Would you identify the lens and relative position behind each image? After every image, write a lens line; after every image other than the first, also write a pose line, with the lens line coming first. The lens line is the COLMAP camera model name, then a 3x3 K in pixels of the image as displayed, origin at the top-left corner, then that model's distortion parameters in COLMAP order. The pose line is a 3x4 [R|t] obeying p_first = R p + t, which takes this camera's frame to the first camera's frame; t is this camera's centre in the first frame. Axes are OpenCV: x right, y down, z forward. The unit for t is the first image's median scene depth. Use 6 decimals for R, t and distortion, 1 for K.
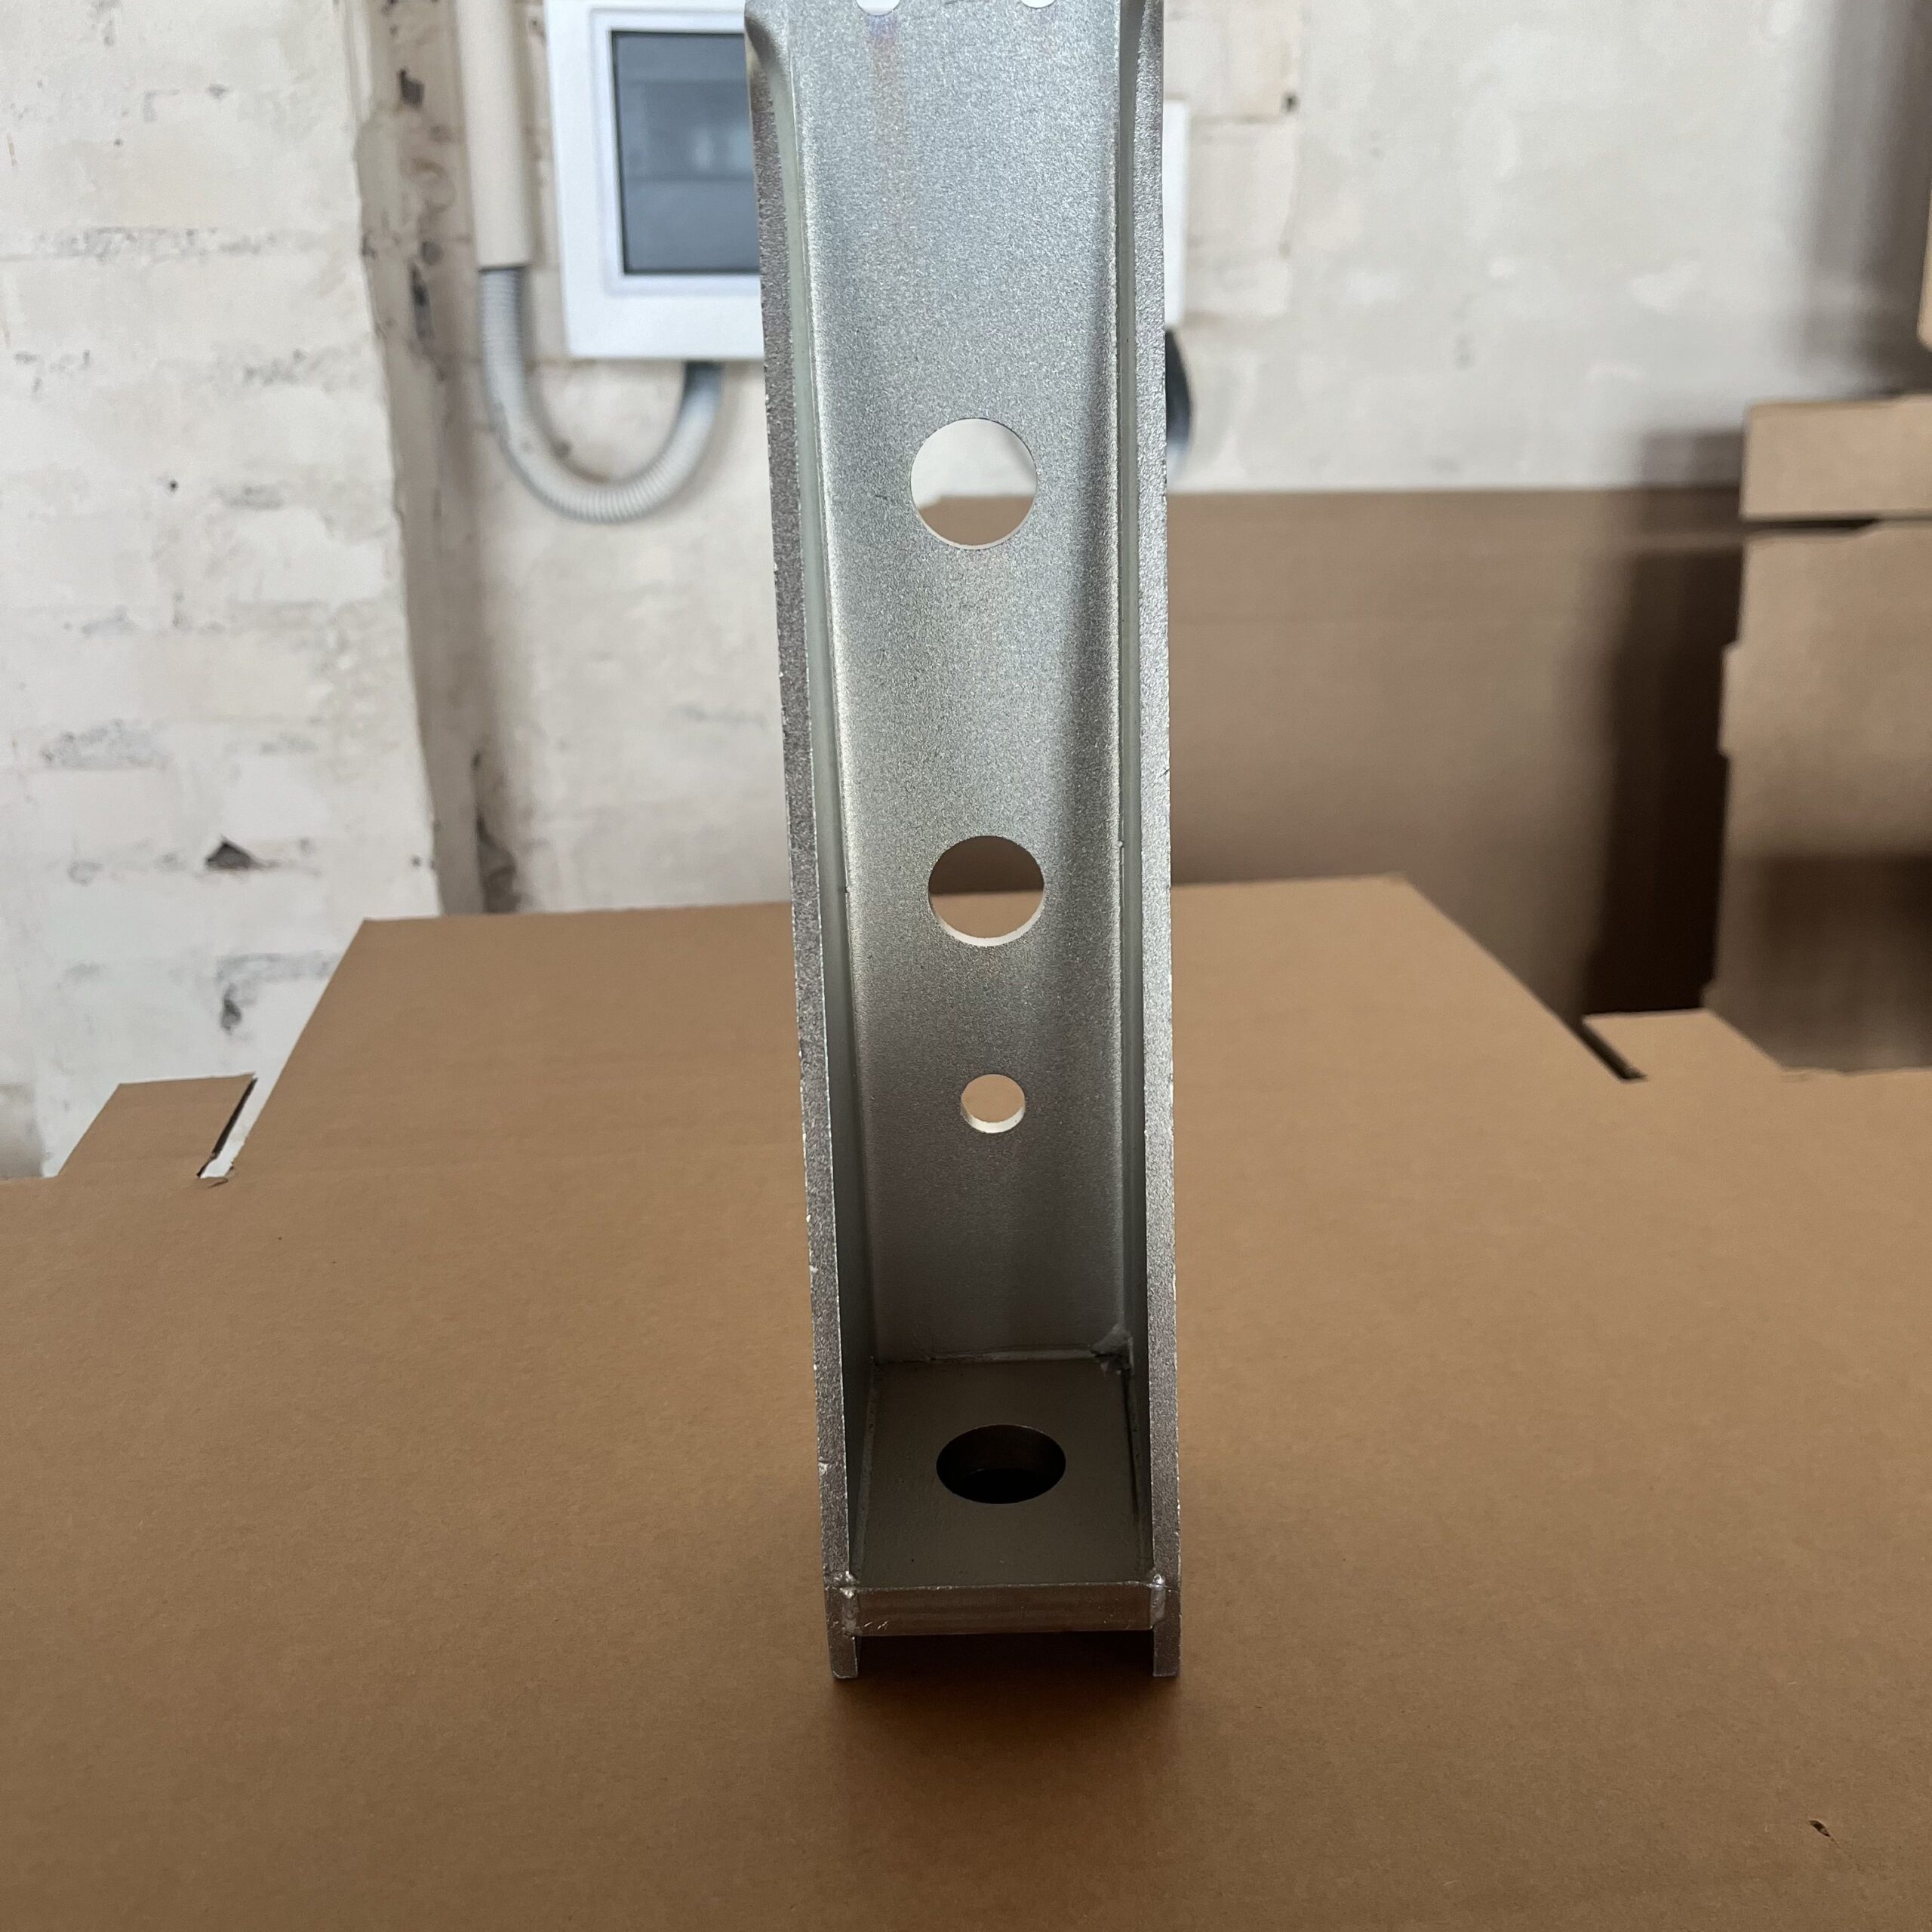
lens RADIAL K [[2083.2, 0, 910.2], [0, 2083.2, 918.4], [0, 0, 1]] dist [-0.000080, 0.000000]
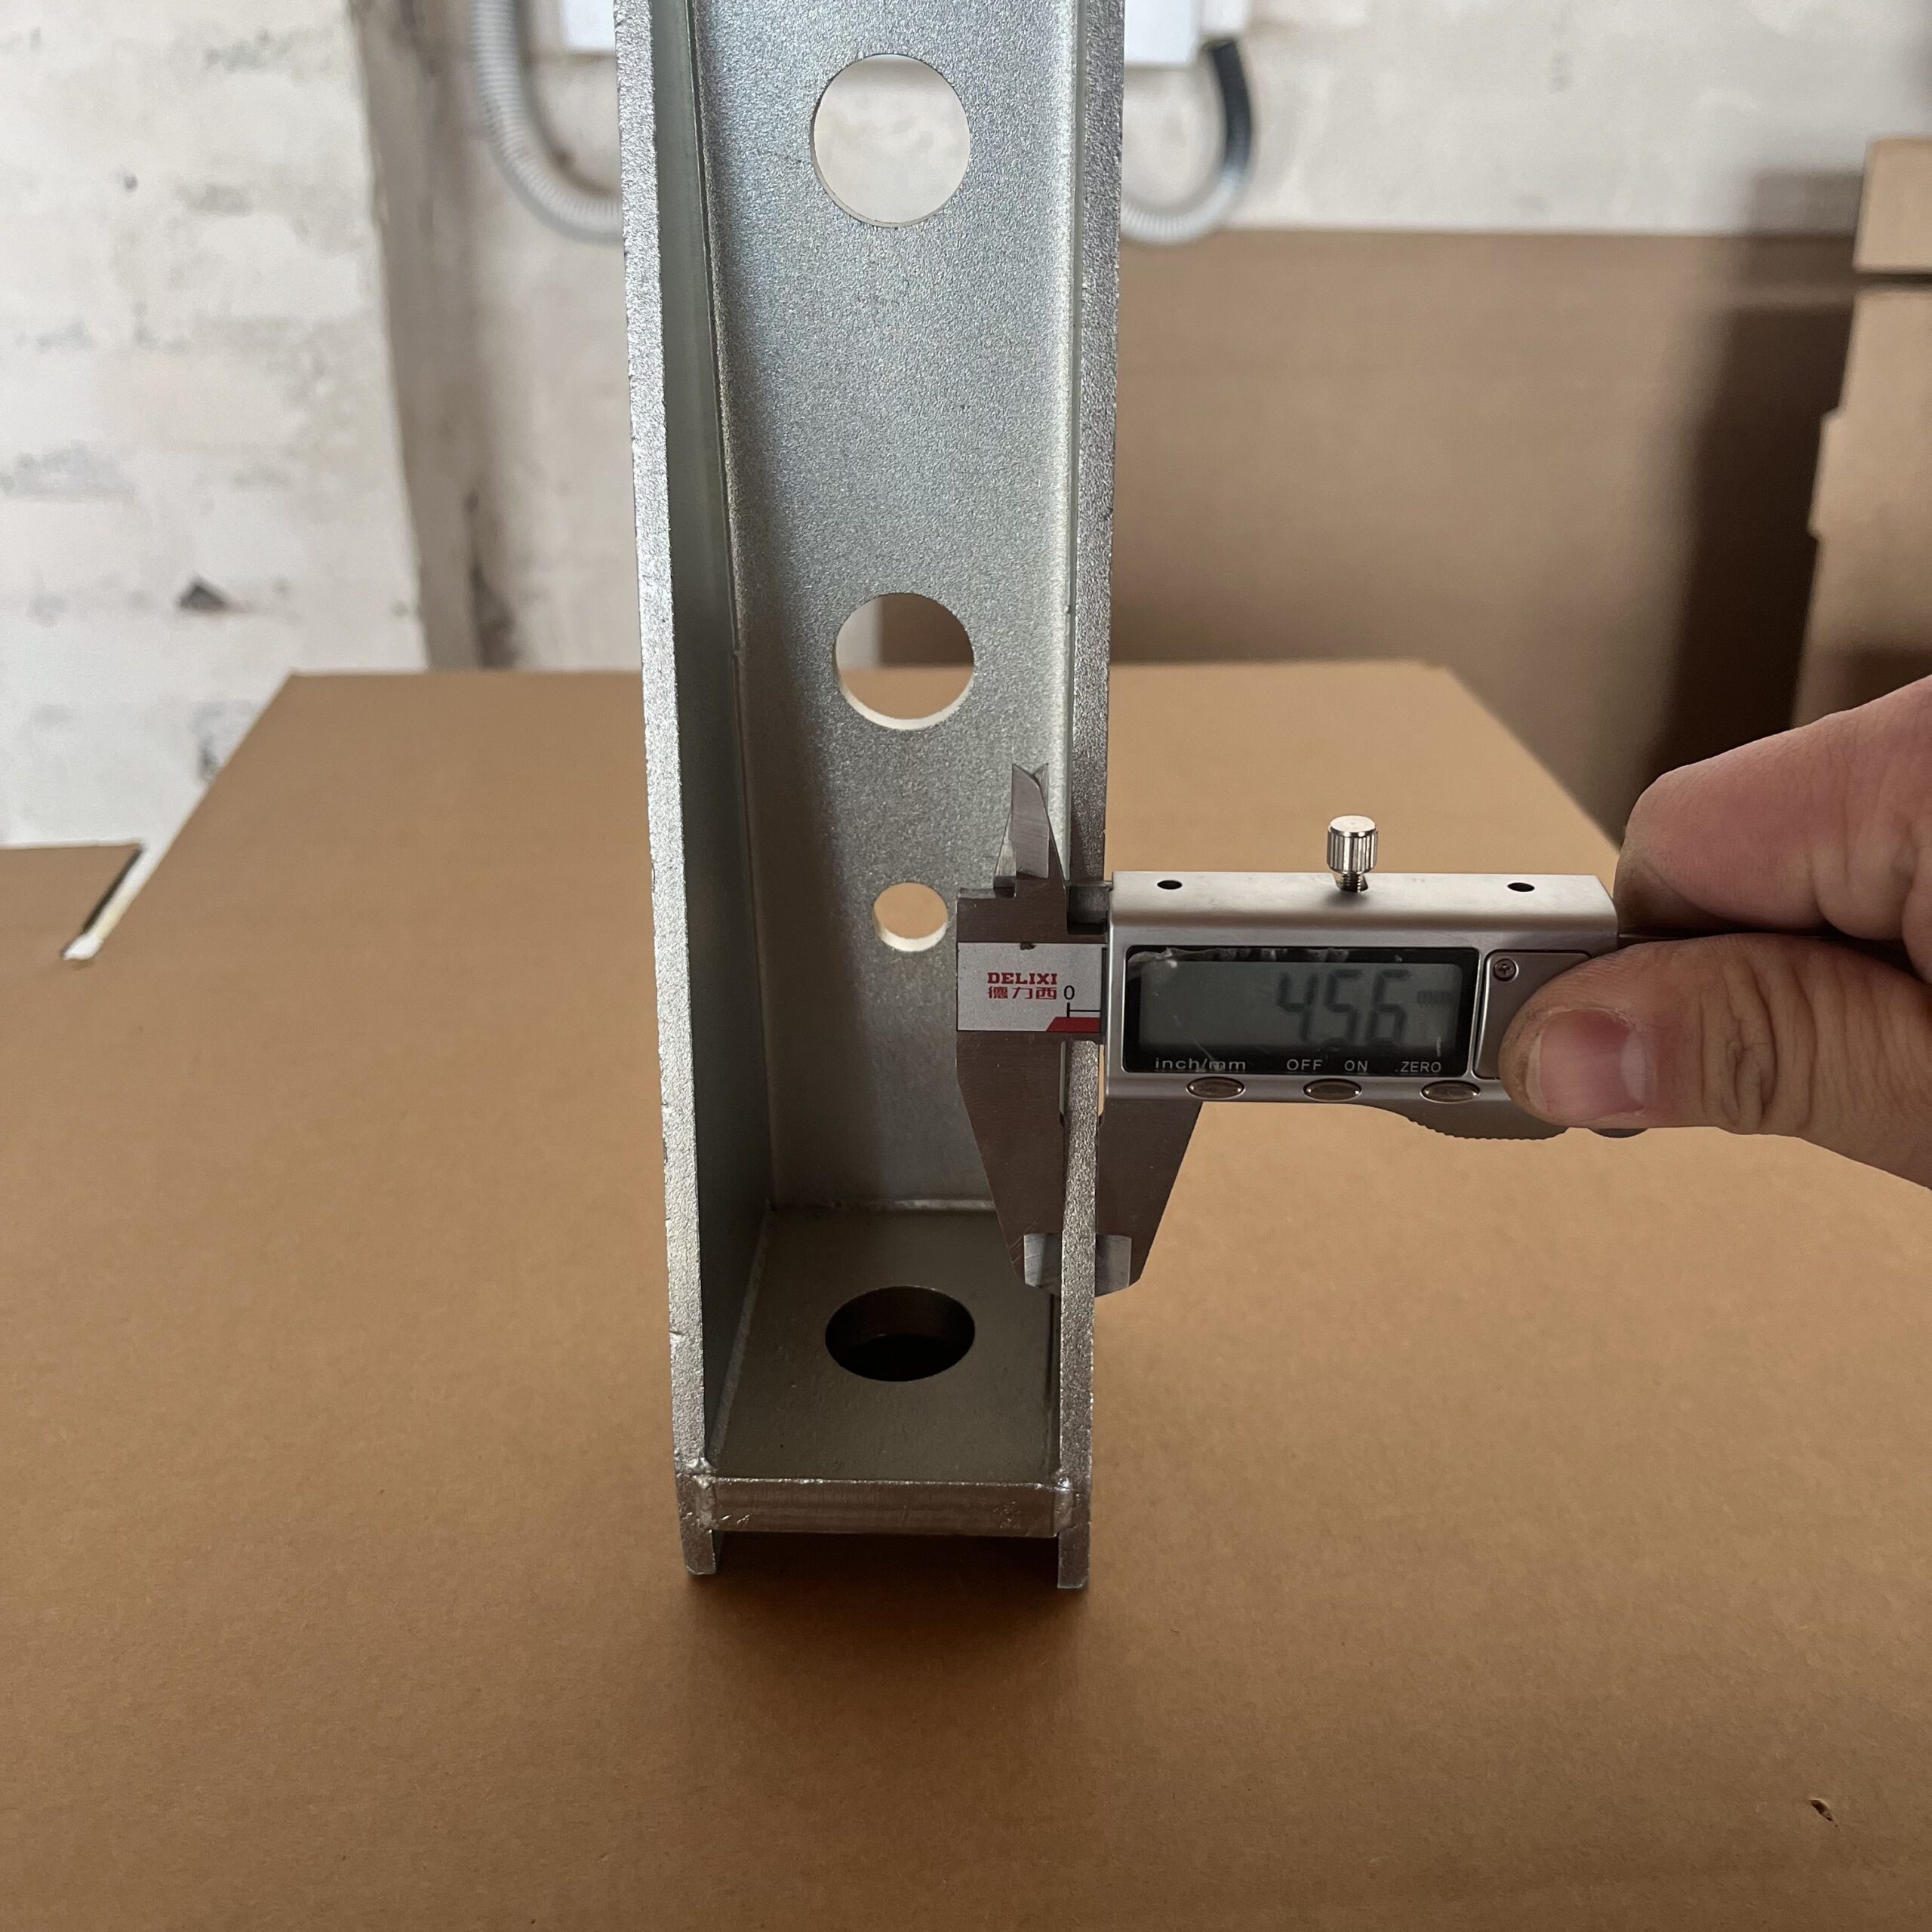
lens RADIAL K [[2083.2, 0, 934.9], [0, 2083.2, 947.3], [0, 0, 1]] dist [-0.000080, 0.000000]
pose [[0.999329, 0.033624, -0.014556, 0.057103], [-0.031530, 0.991557, 0.125777, -0.004547], [0.018662, -0.125234, 0.991952, 0.145491]]
